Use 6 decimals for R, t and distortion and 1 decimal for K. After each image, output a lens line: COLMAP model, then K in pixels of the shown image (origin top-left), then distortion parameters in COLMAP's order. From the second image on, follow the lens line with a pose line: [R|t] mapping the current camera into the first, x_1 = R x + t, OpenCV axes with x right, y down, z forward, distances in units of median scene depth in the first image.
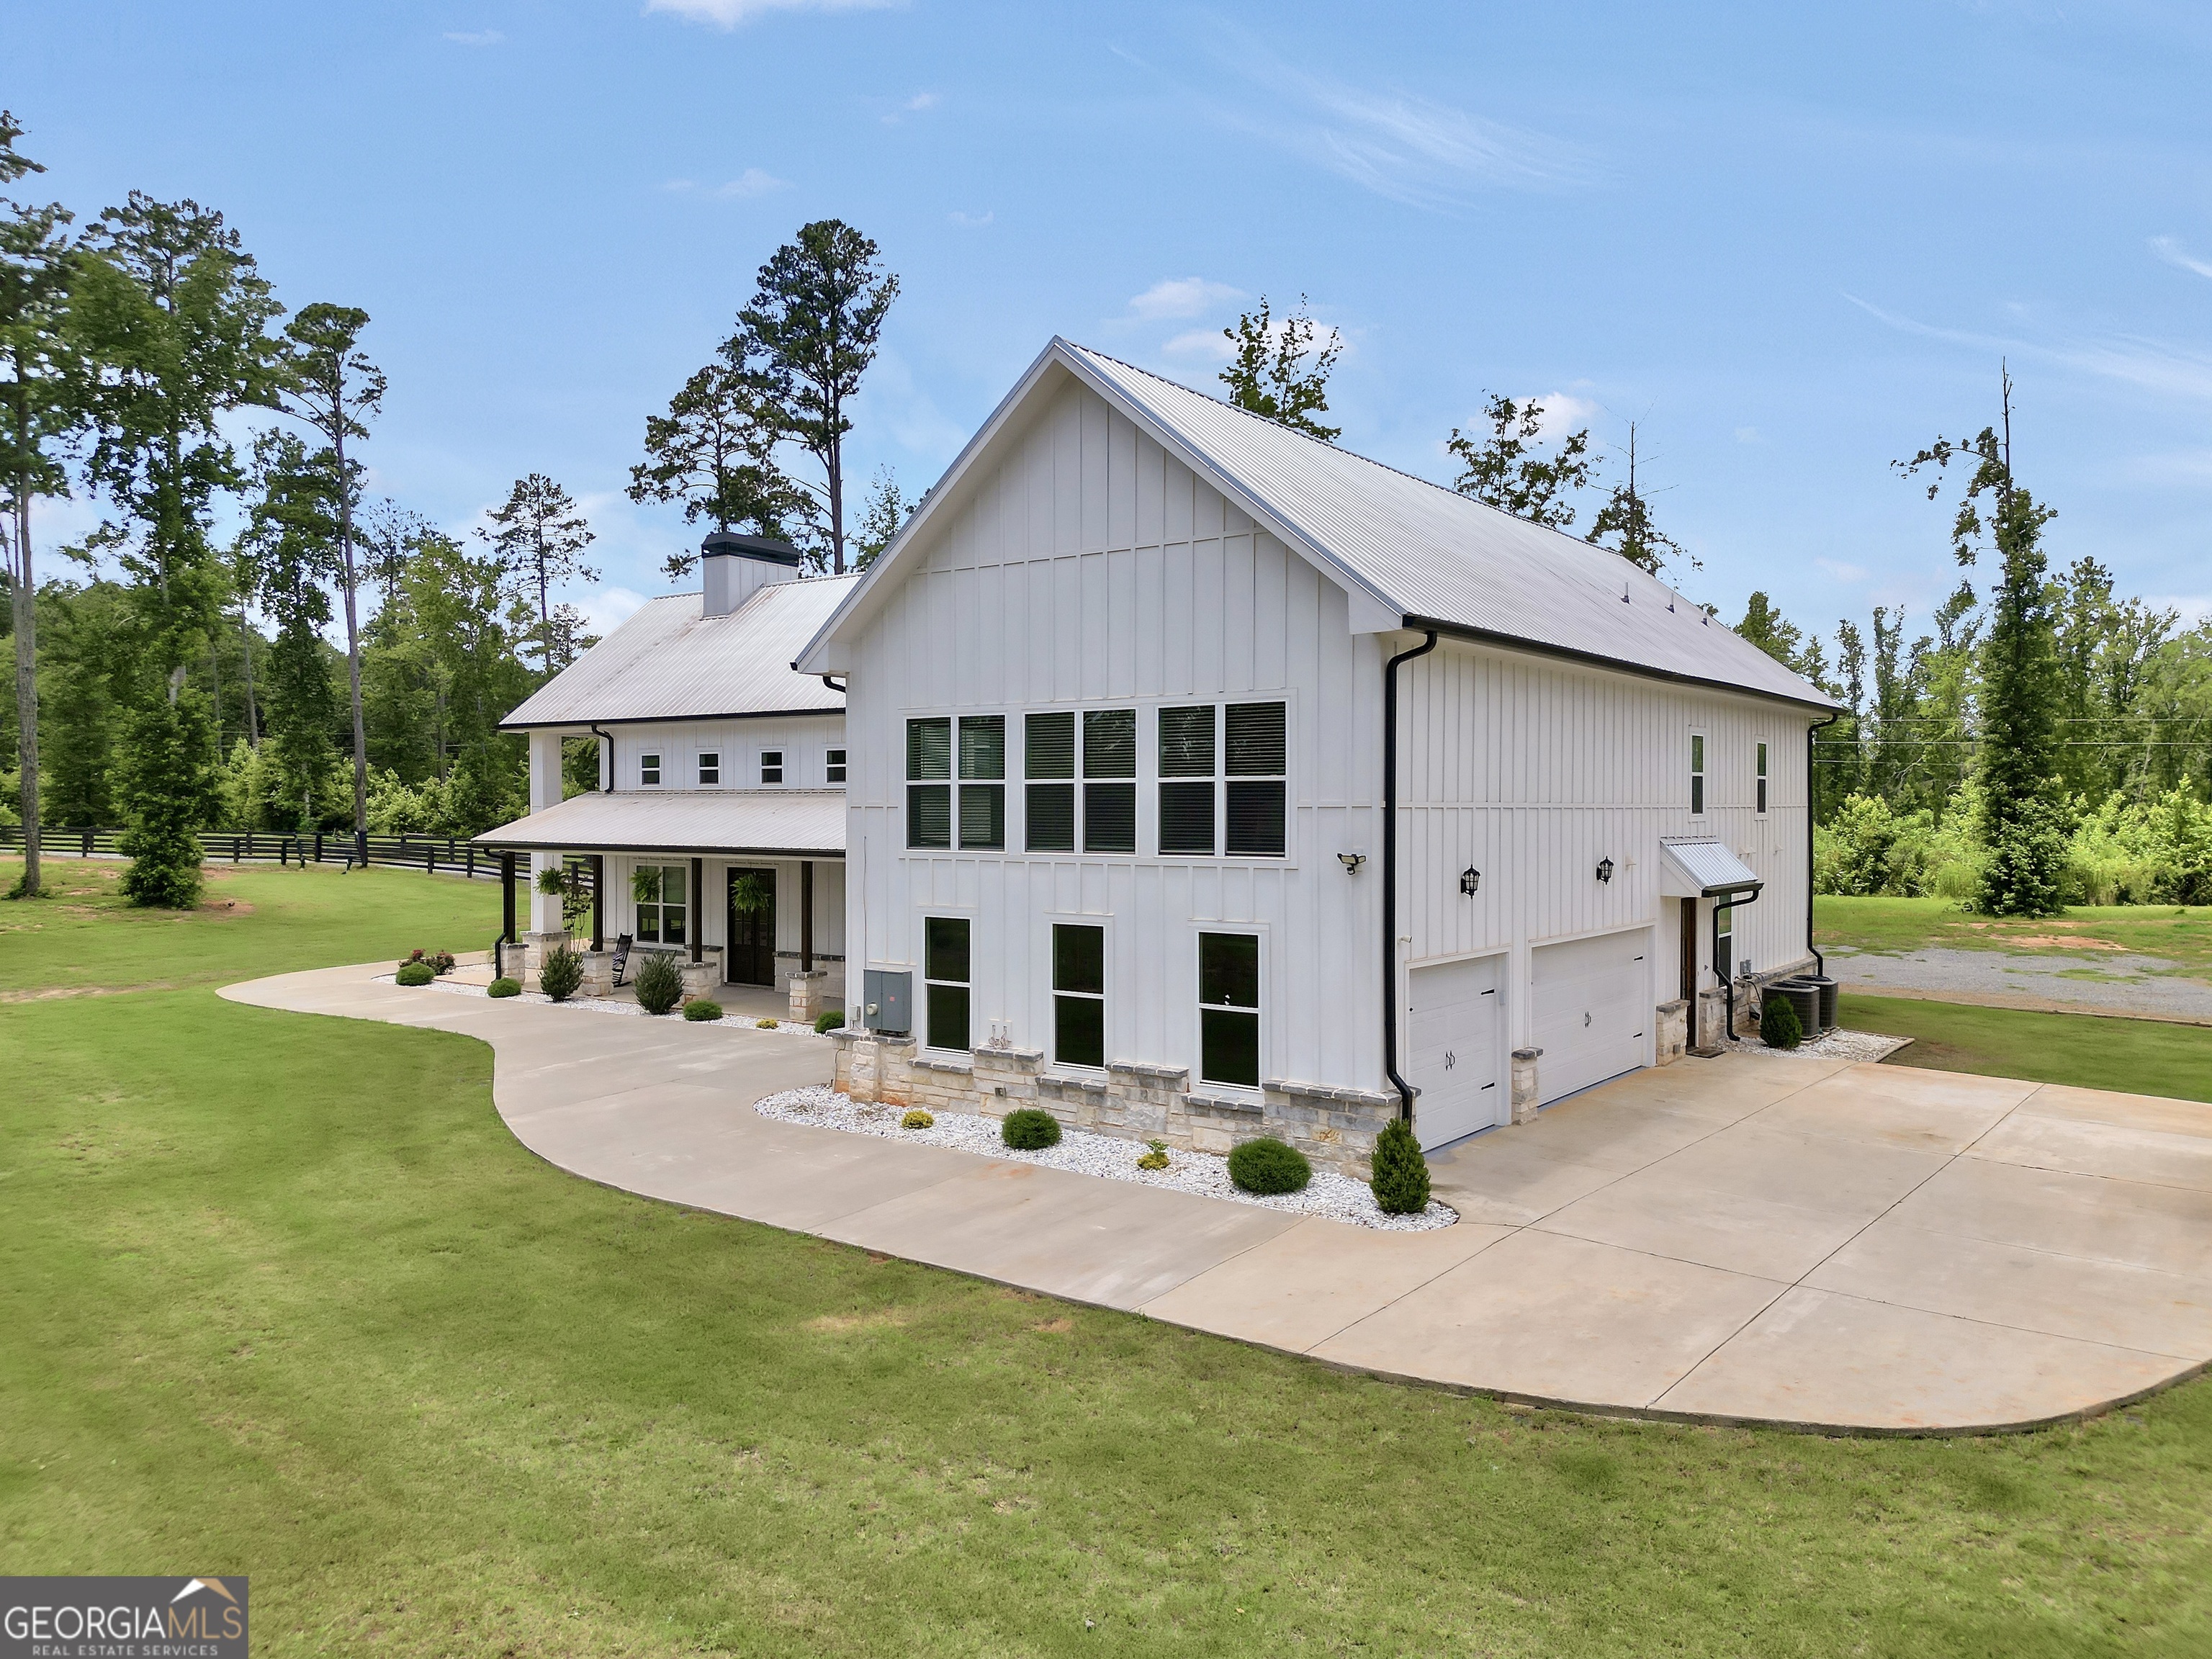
lens RADIAL K [[1558.6, 0, 1099.1], [0, 1558.6, 807.3], [0, 0, 1]] dist [0.063642, -0.057468]
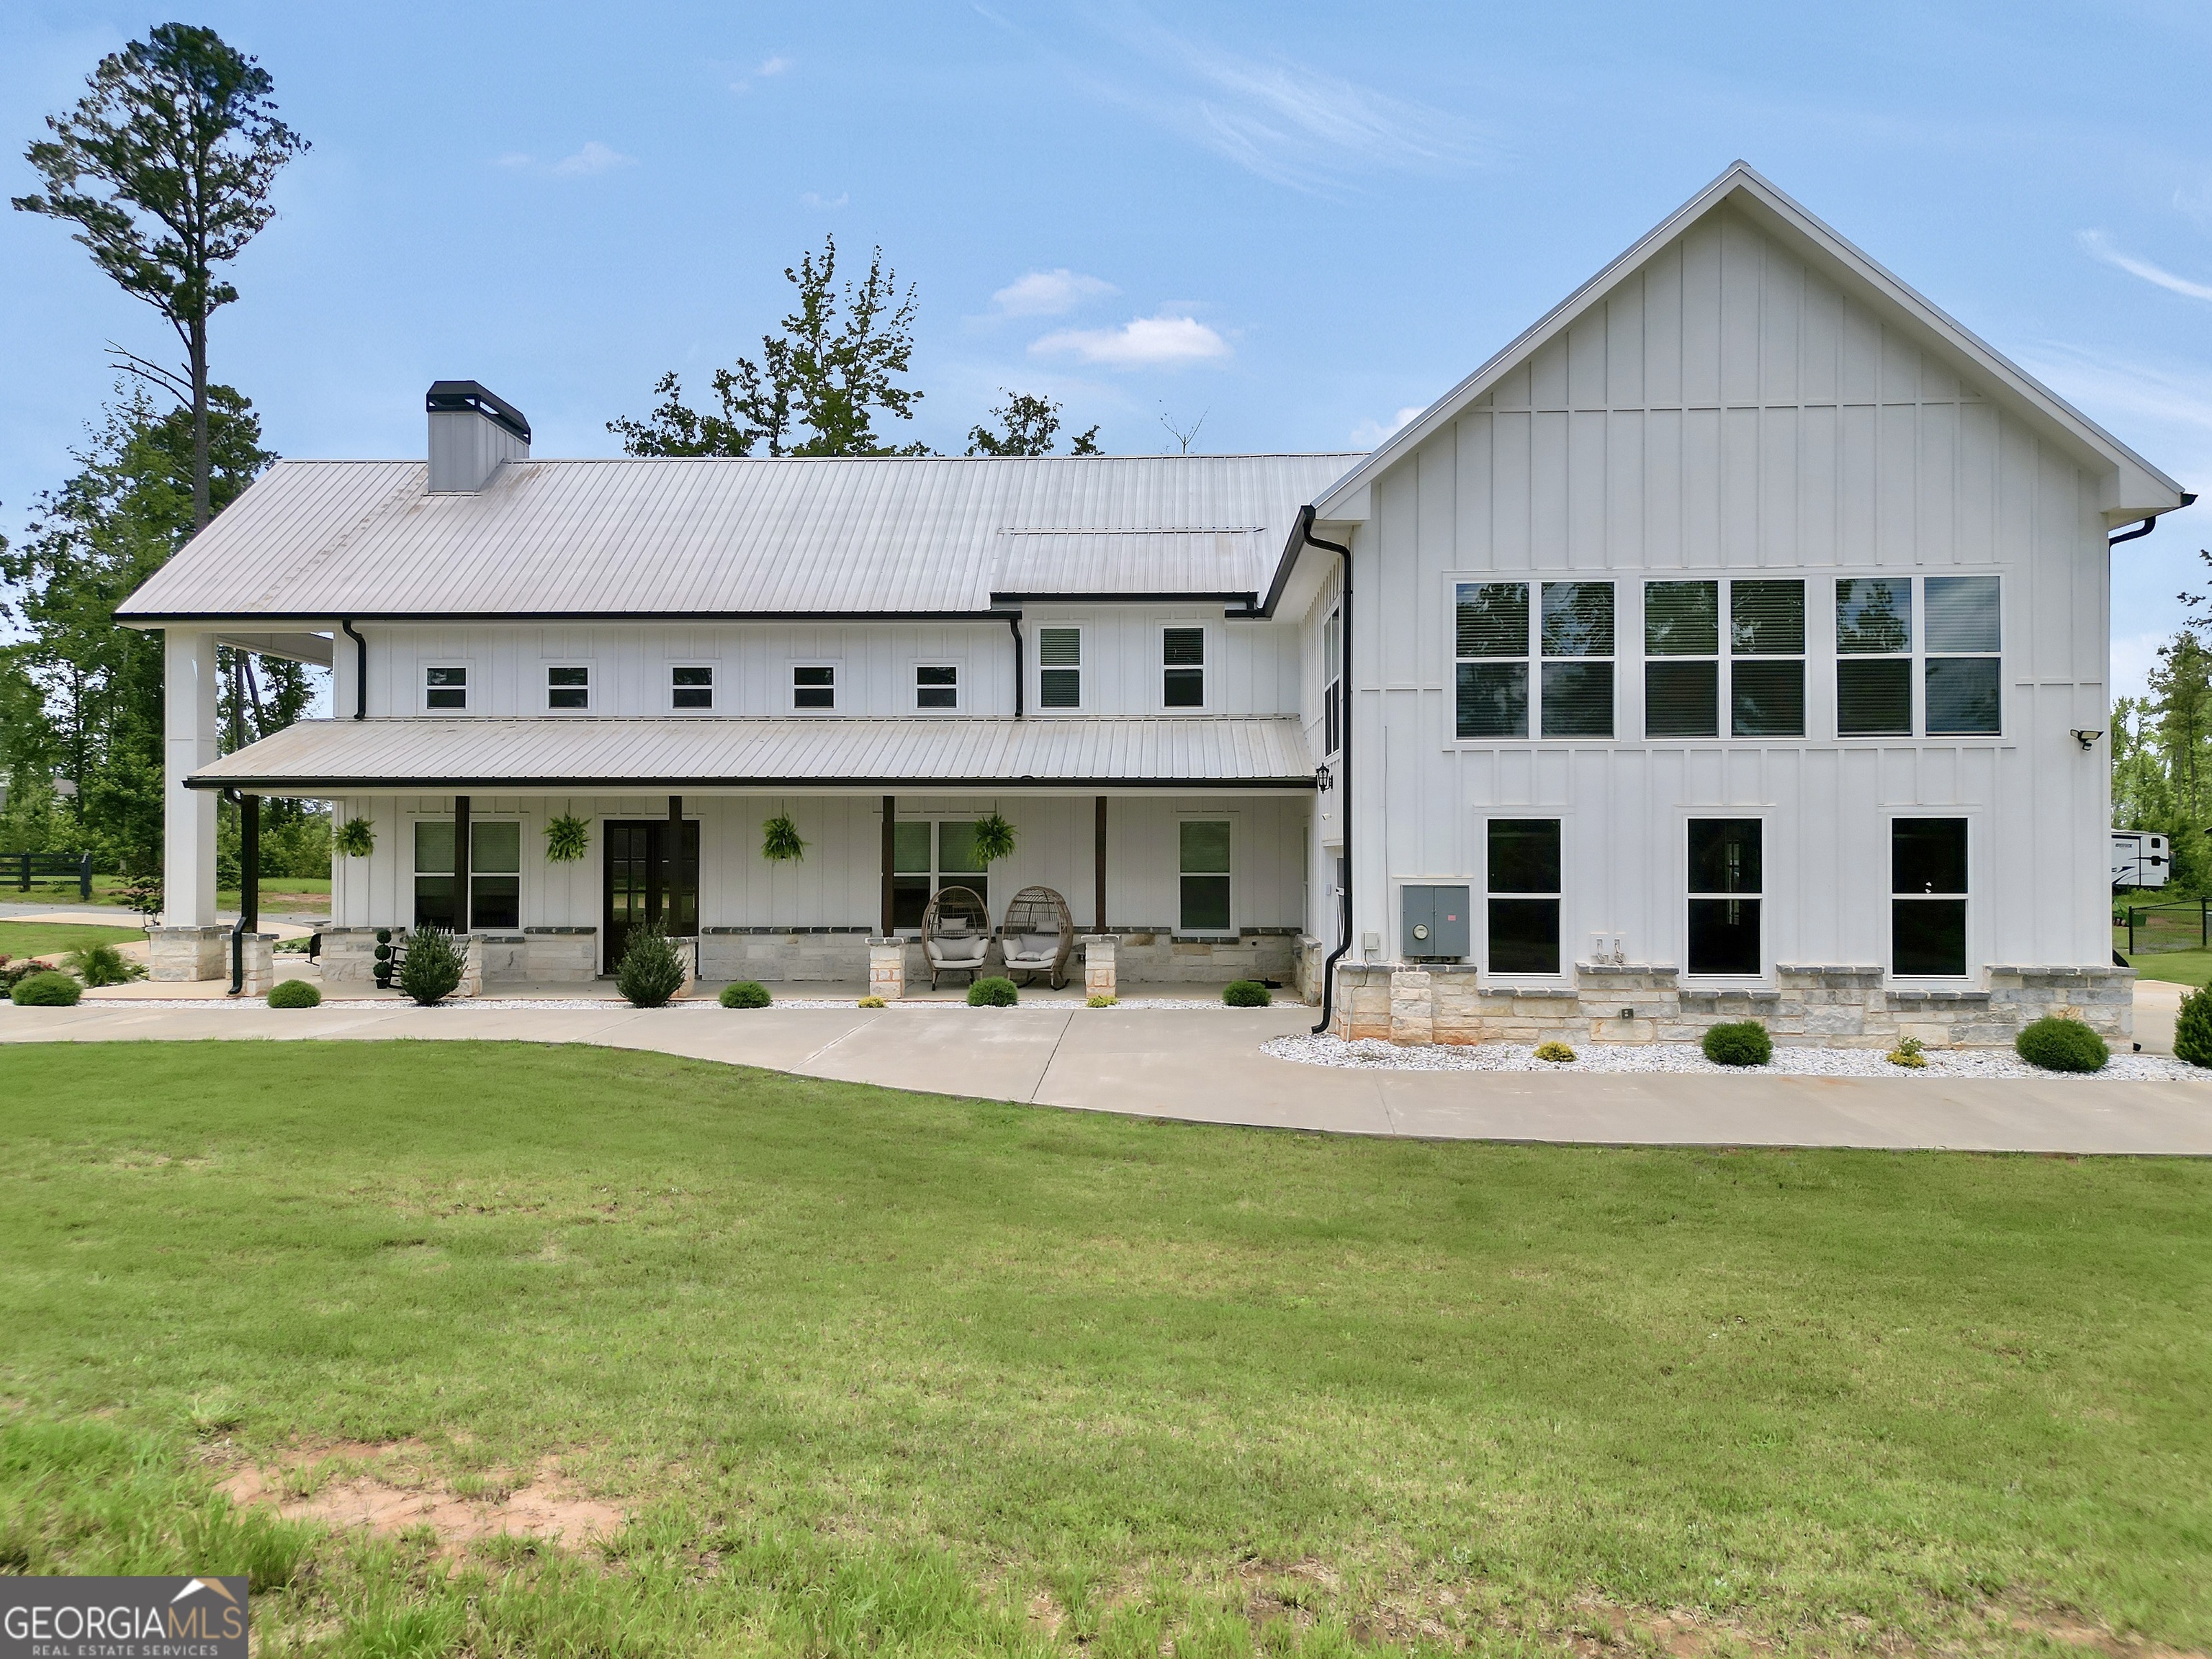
lens RADIAL K [[1570.5, 0, 1044.3], [0, 1570.5, 821.7], [0, 0, 1]] dist [0.069868, -0.104591]
pose [[0.841042, 0.006778, 0.540928, -0.815891], [0.001179, 0.999896, -0.014362, 0.088075], [-0.540969, 0.012717, 0.840946, 0.434046]]
